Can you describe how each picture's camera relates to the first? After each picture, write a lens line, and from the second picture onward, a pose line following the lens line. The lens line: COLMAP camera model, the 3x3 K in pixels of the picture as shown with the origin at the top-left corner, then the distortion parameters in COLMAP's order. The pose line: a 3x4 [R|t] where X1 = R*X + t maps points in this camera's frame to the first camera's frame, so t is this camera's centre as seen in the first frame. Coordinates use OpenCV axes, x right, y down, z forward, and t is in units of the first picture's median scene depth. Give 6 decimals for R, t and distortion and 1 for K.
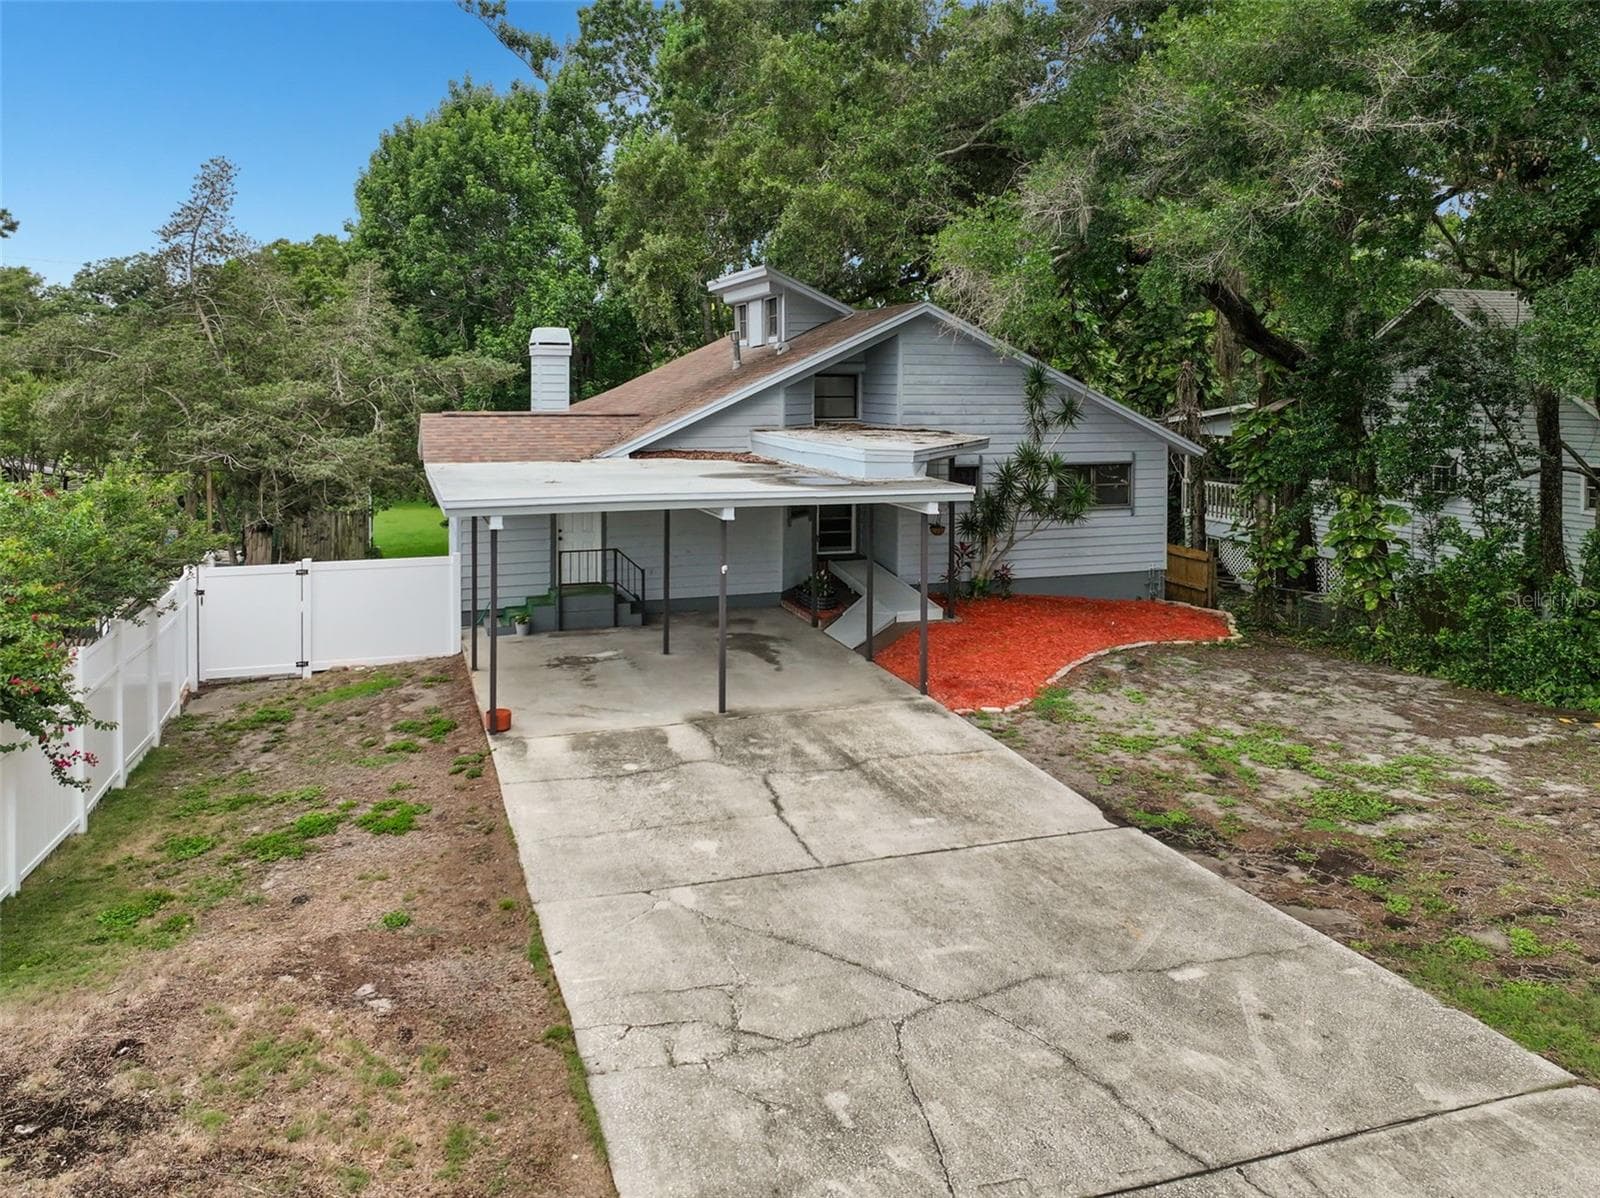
lens RADIAL K [[1194.3, 0, 801.5], [0, 1194.3, 389.8], [0, 0, 1]] dist [0.005730, -0.005432]
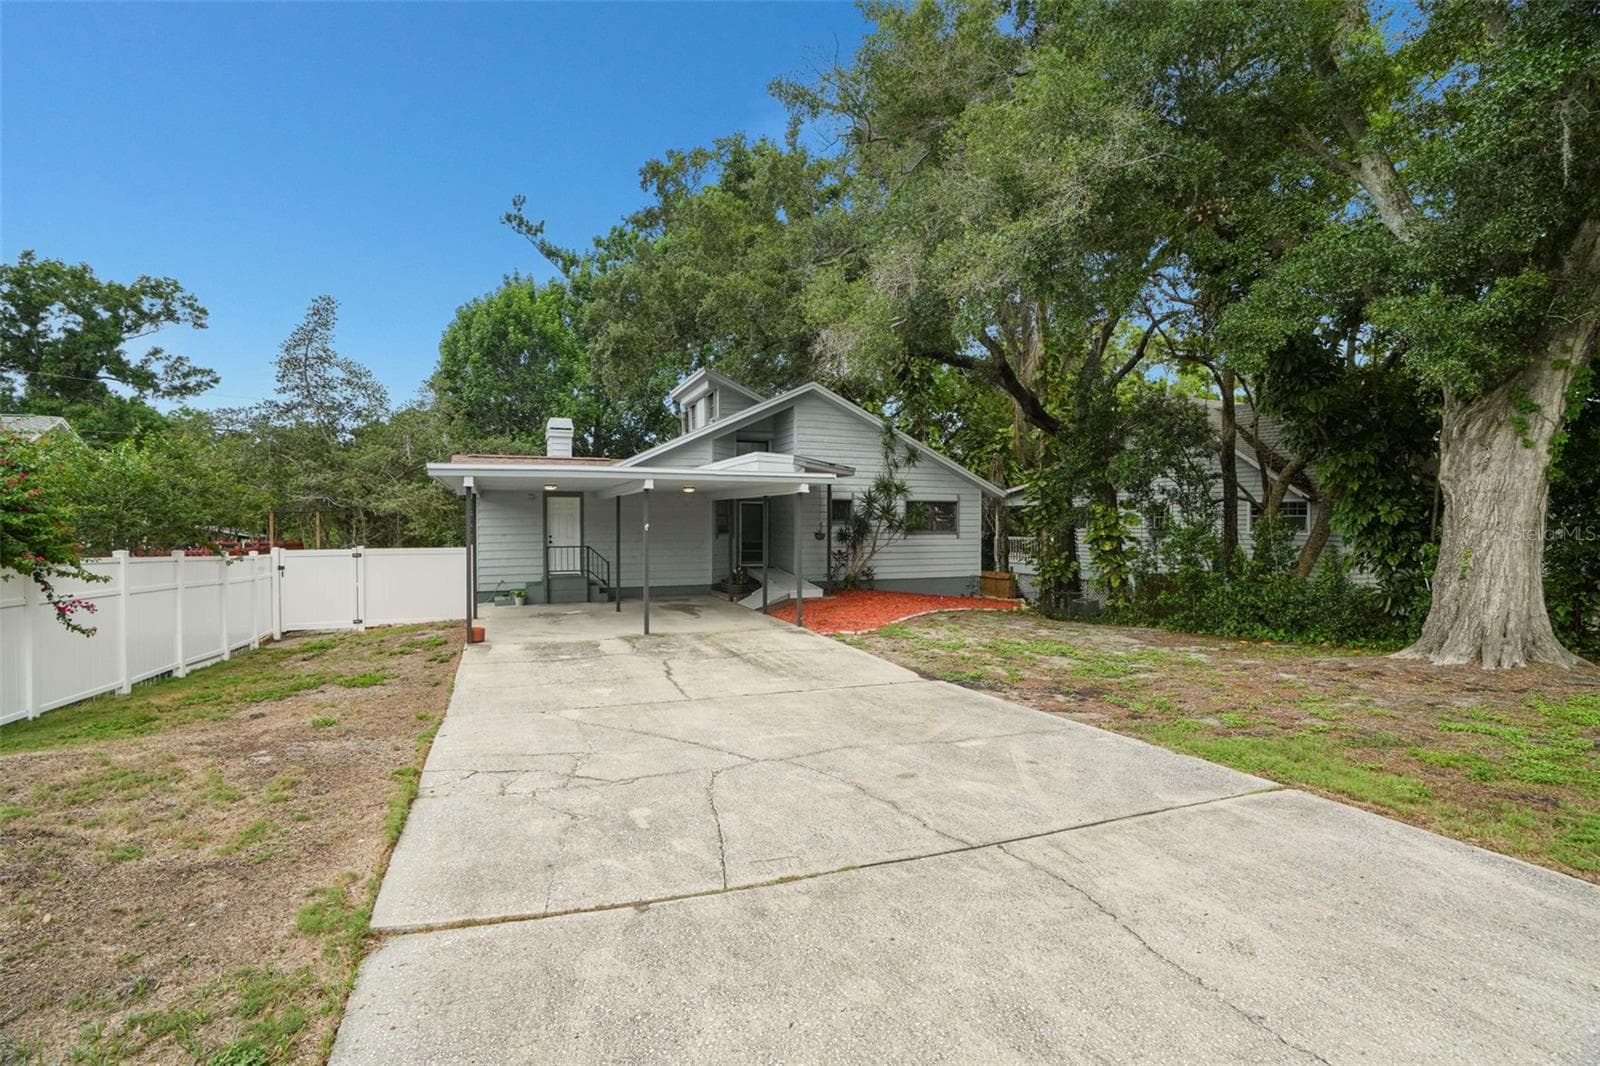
lens RADIAL K [[755.0, 0, 800.0], [0, 755.0, 533.0], [0, 0, 1]] dist [-0.059535, 0.021374]
pose [[0.998878, -0.004789, 0.047106, 0.066990], [0.004797, 0.999988, -0.000054, 0.158062], [-0.047105, 0.000280, 0.998890, 0.145523]]
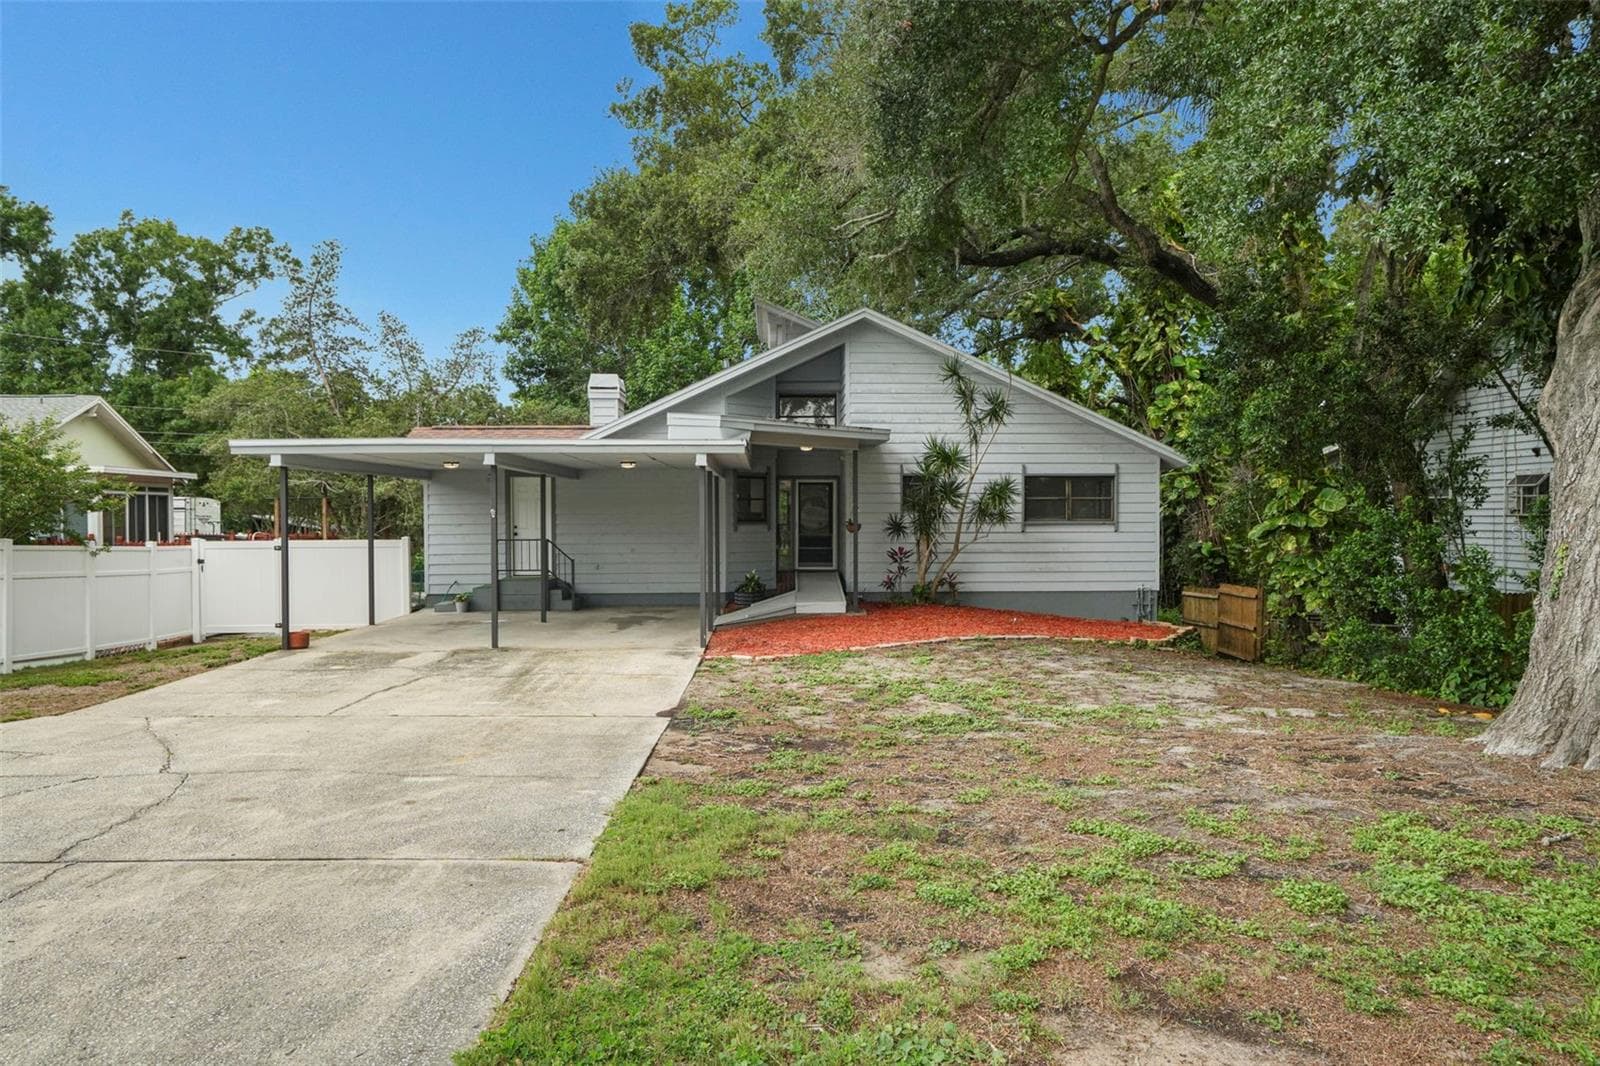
lens RADIAL K [[1106.9, 0, 800.0], [0, 1106.9, 533.0], [0, 0, 1]] dist [-0.012948, 0.044858]
pose [[0.950046, -0.002572, -0.312099, 0.505126], [0.003447, 0.999992, 0.002254, 0.167375], [0.312091, -0.003218, 0.950047, 0.148043]]
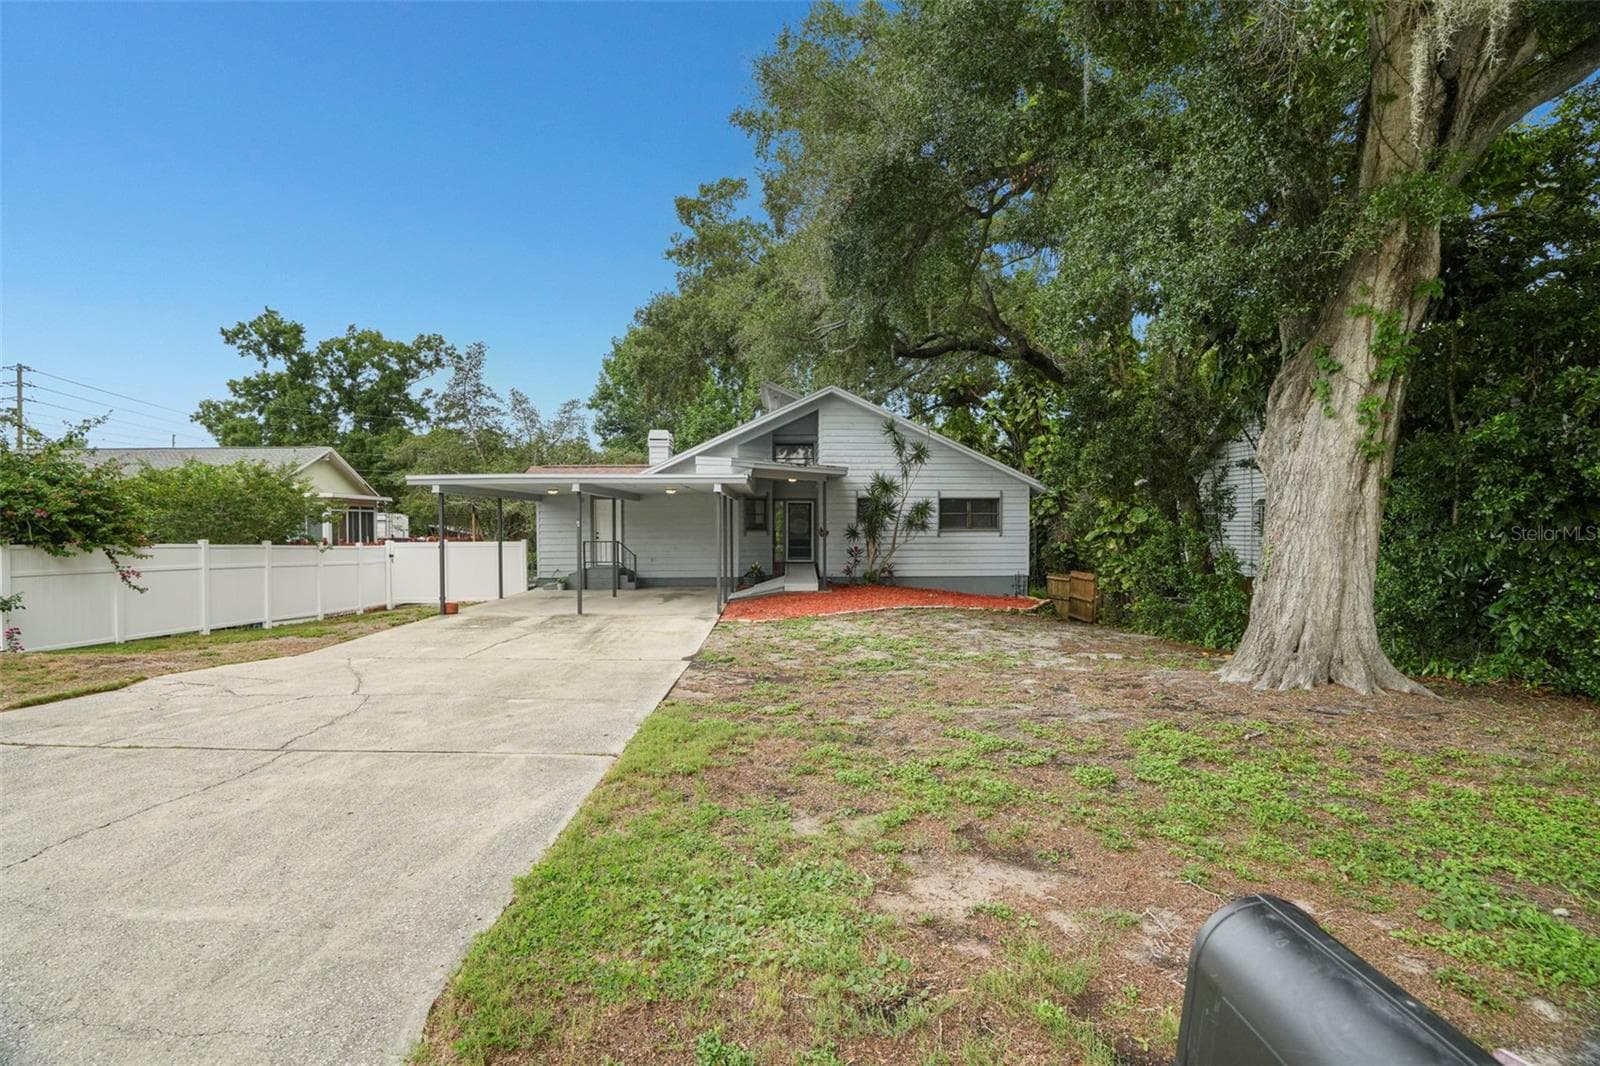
lens RADIAL K [[747.5, 0, 801.6], [0, 747.5, 542.8], [0, 0, 1]] dist [-0.076656, 0.038862]
pose [[0.951299, -0.000080, -0.308269, 0.523948], [0.003415, 0.999941, 0.010281, 0.167184], [0.308250, -0.010833, 0.951244, 0.152325]]
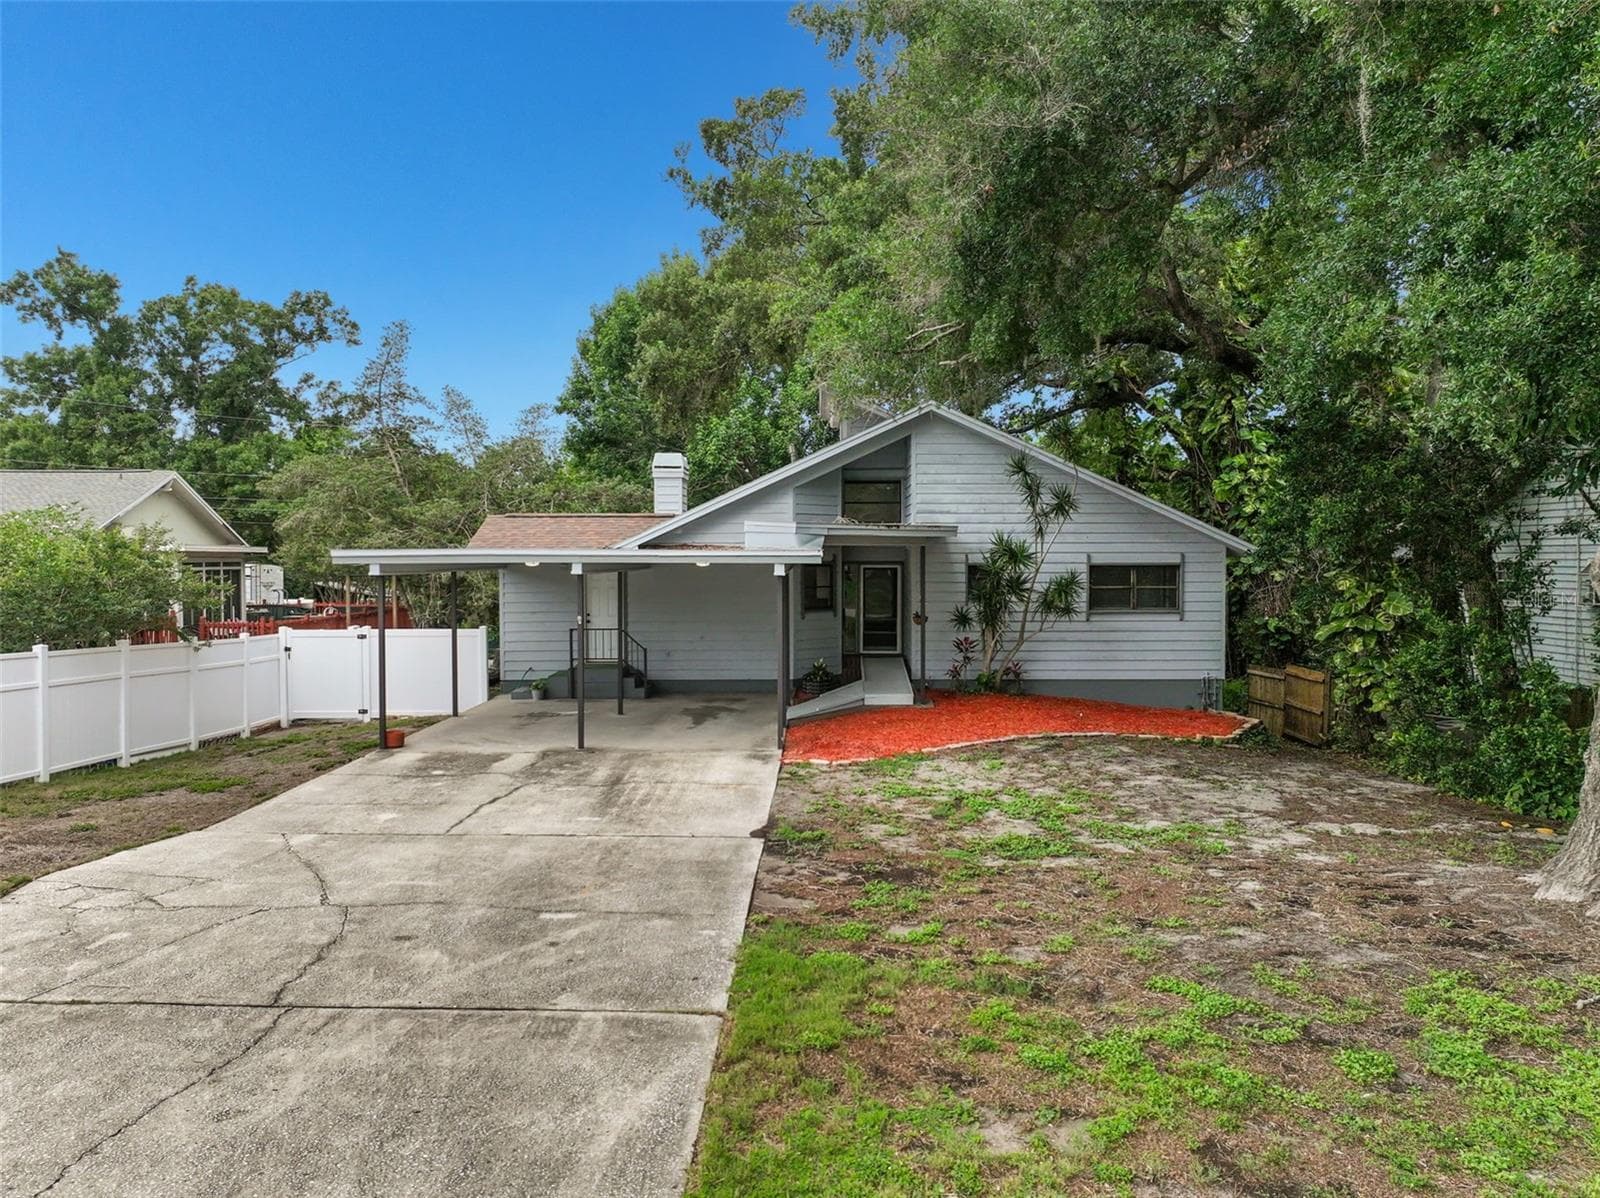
lens RADIAL K [[1141.5, 0, 806.4], [0, 1141.5, 585.3], [0, 0, 1]] dist [0.000700, 0.005275]
pose [[0.938564, 0.002379, -0.345097, 0.501539], [0.001940, 0.999924, 0.012169, 0.106314], [0.345100, -0.012090, 0.938488, 0.076677]]
